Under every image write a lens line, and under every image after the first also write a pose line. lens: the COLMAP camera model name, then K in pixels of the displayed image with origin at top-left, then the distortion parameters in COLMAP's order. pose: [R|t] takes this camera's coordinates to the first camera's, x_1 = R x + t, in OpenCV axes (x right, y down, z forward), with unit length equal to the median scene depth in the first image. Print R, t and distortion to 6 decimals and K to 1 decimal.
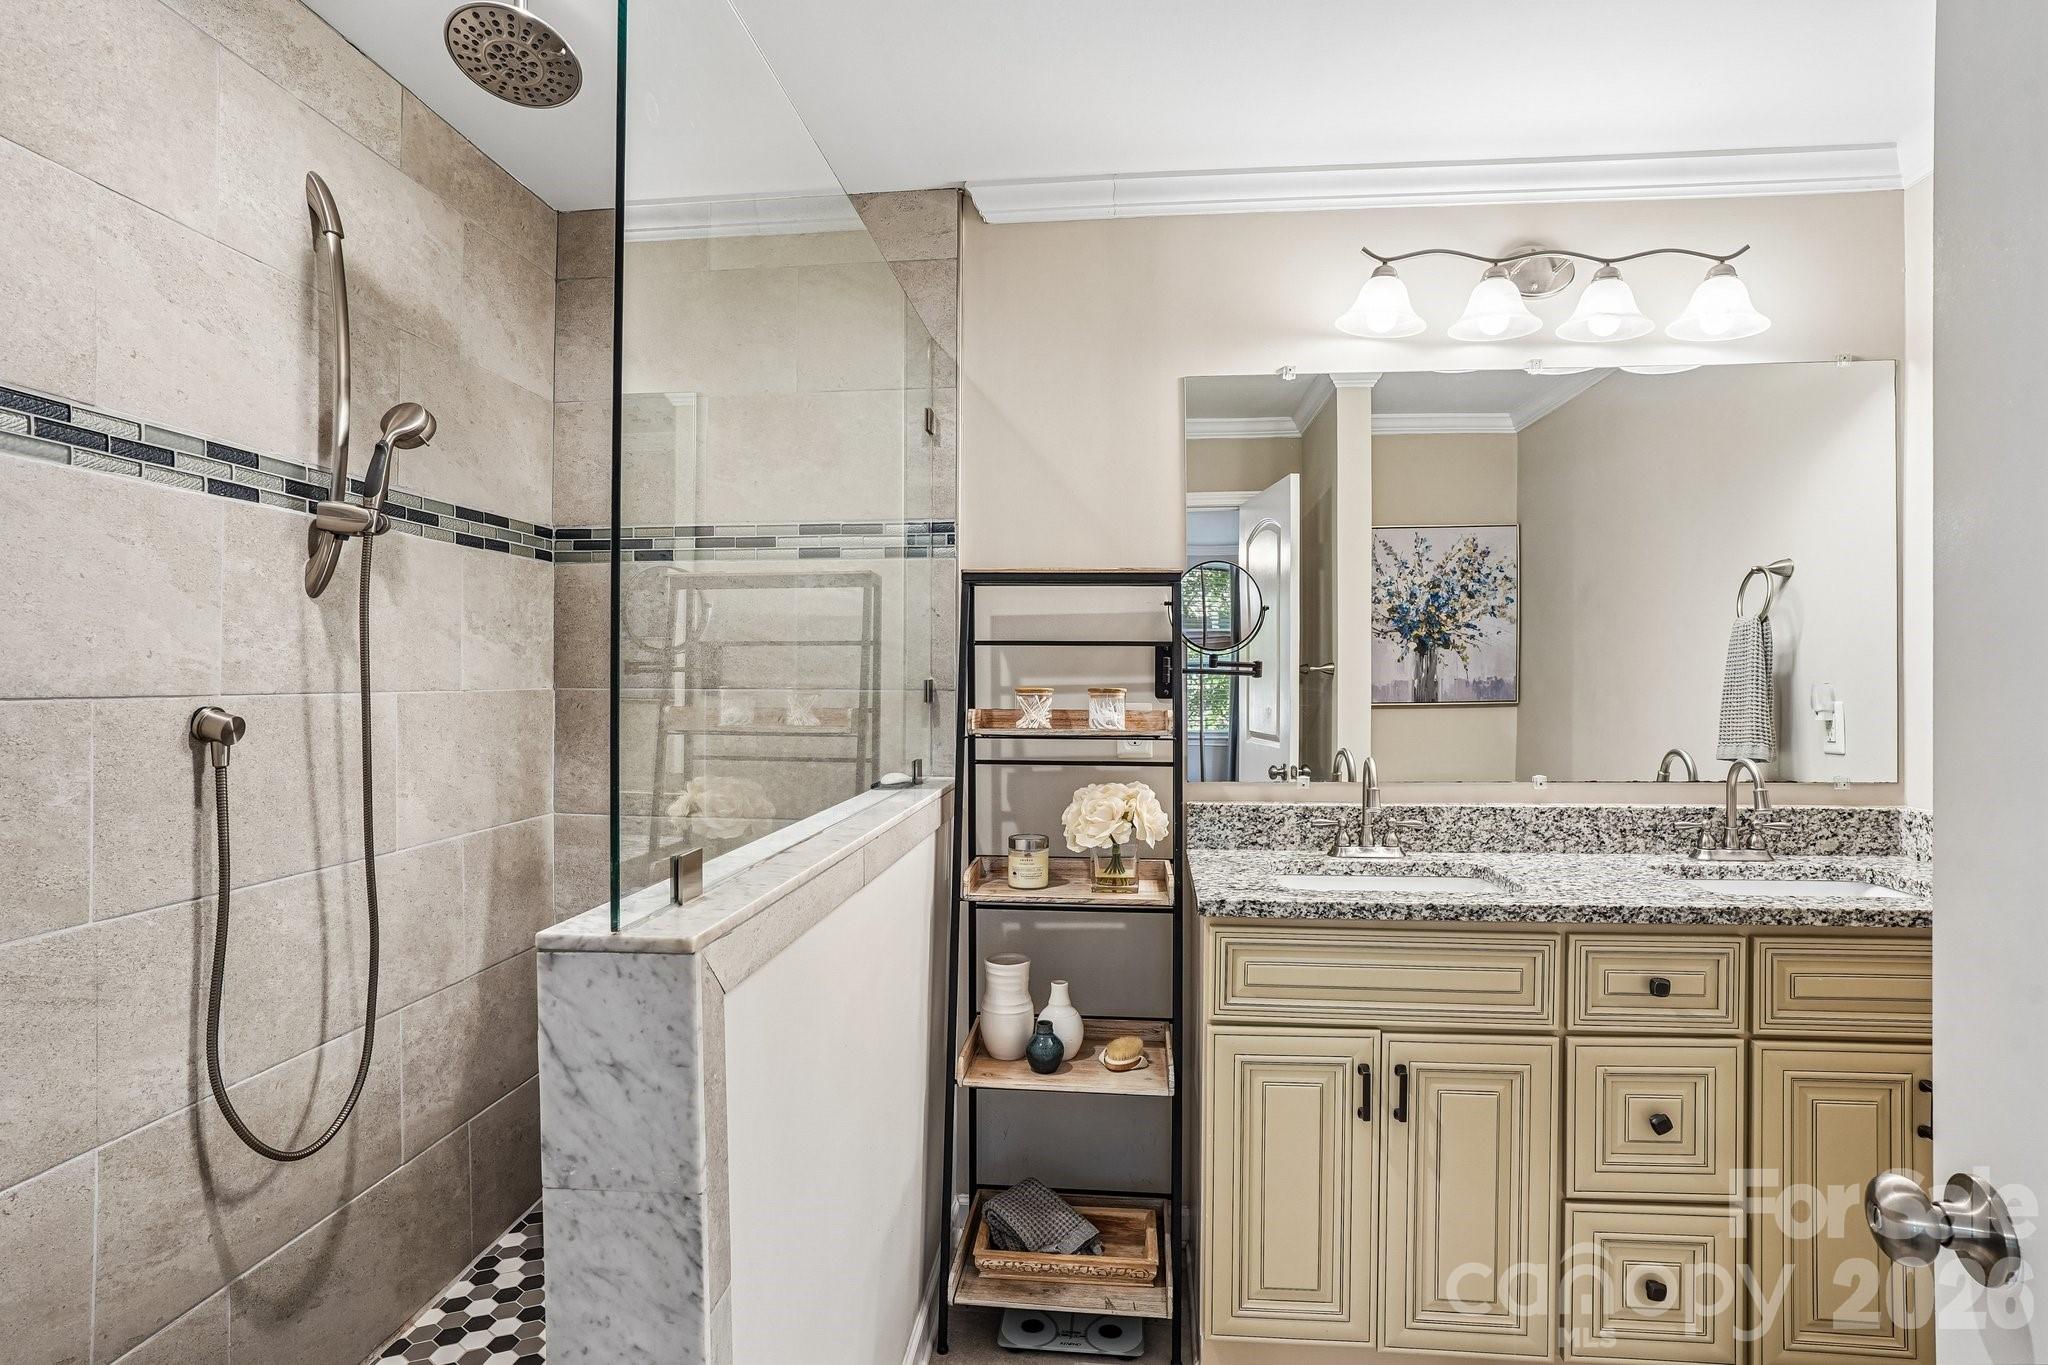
lens RADIAL K [[1083.8, 0, 1018.8], [0, 1083.8, 676.6], [0, 0, 1]] dist [-0.074185, 0.043729]
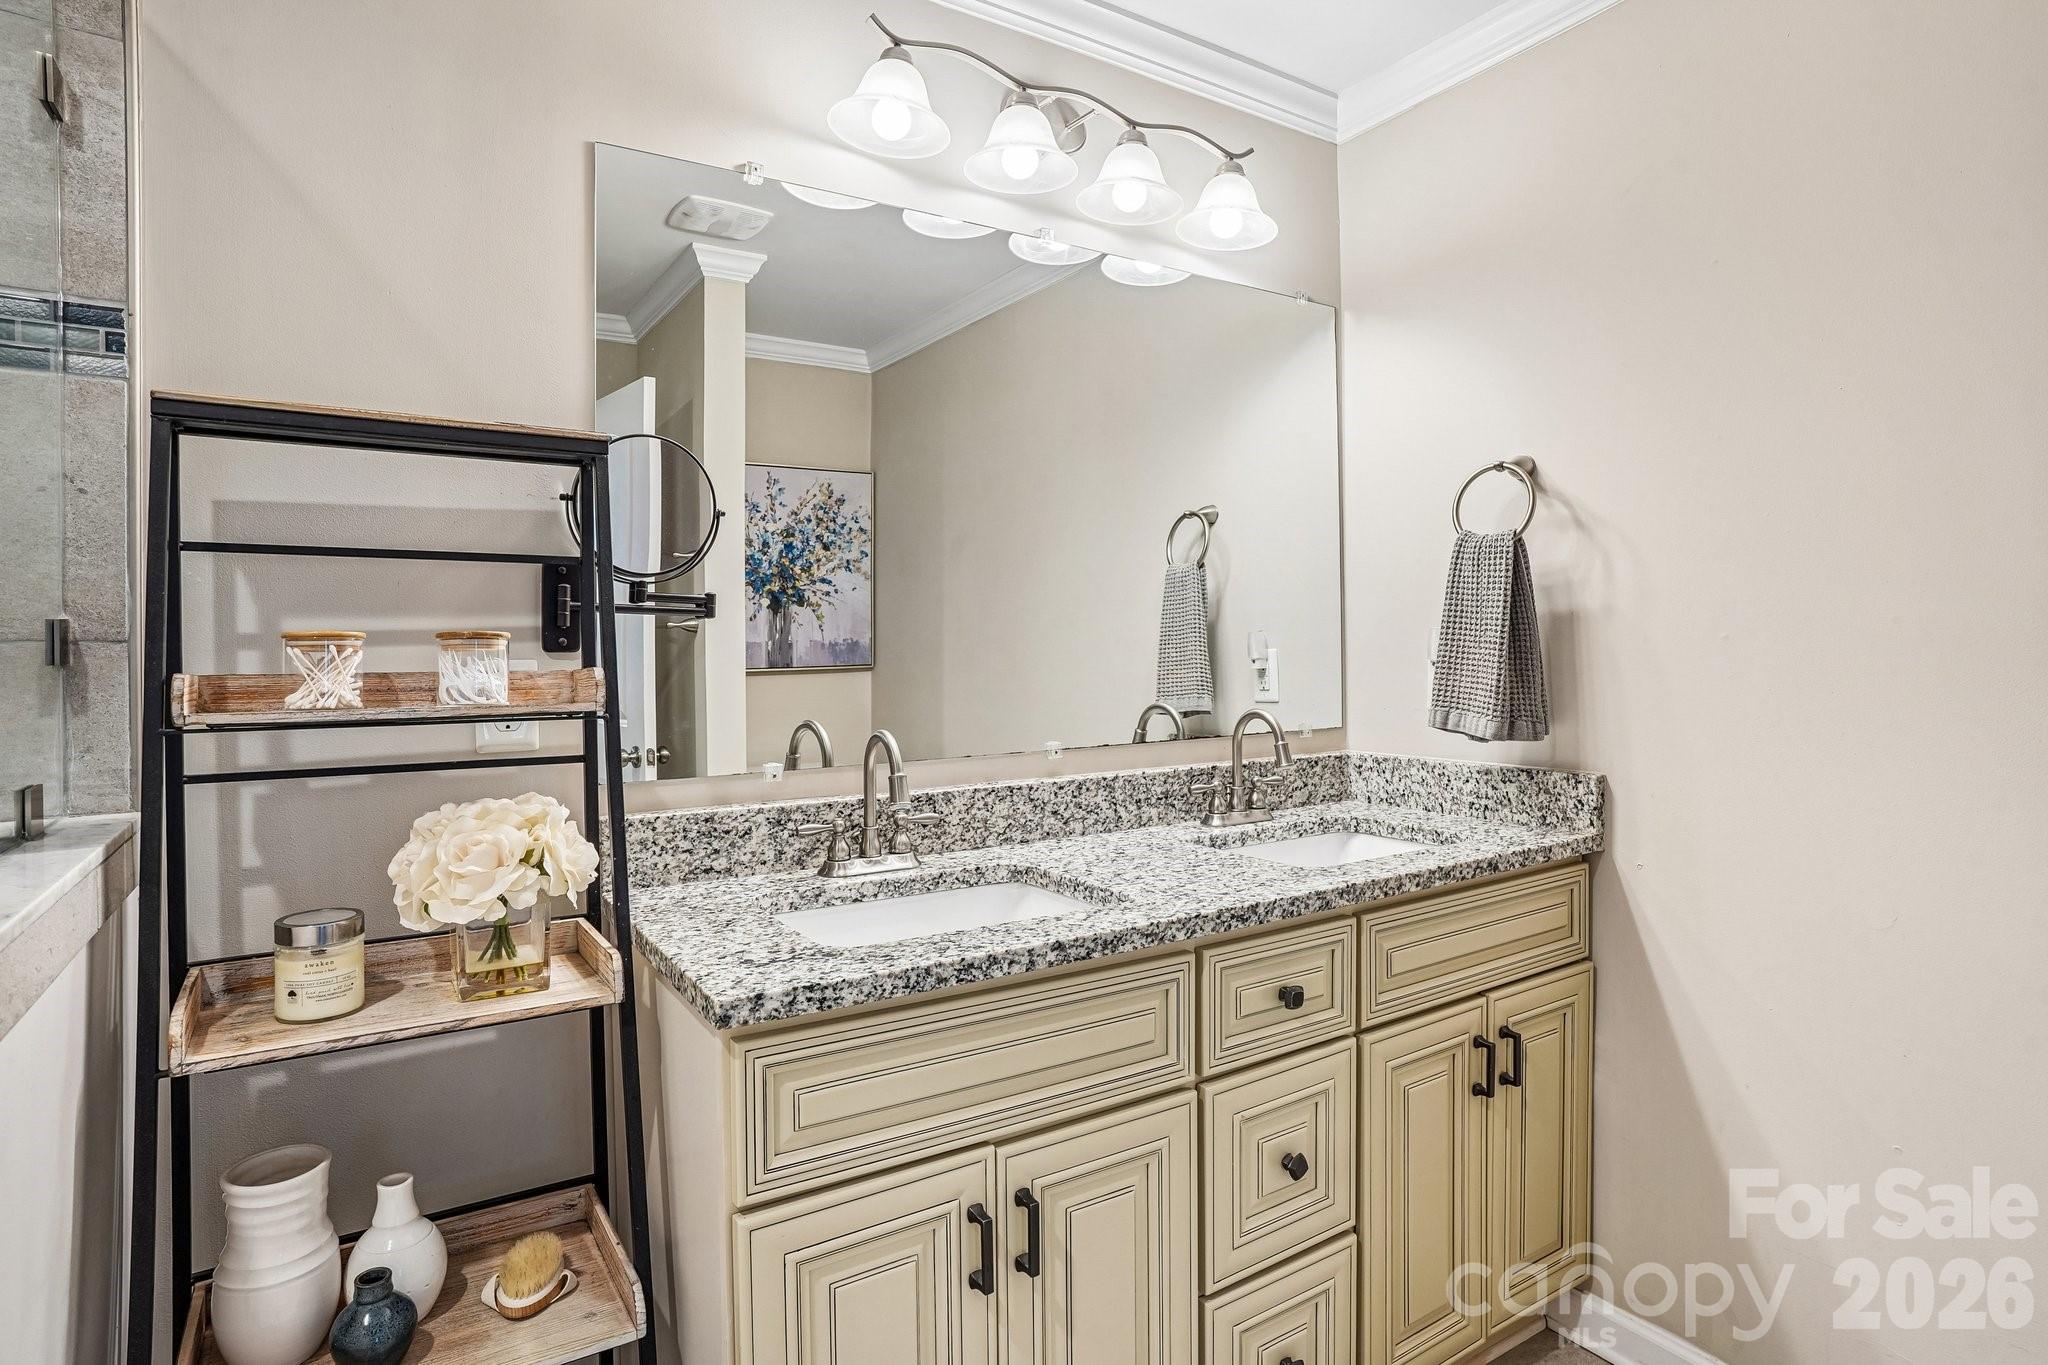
lens RADIAL K [[1083.8, 0, 1015.8], [0, 1083.8, 645.0], [0, 0, 1]] dist [-0.074185, 0.043729]
pose [[0.778437, -0.006540, 0.627689, -0.048526], [0.011244, 0.999931, -0.003526, 0.022806], [-0.627622, 0.009802, 0.778456, 0.394508]]
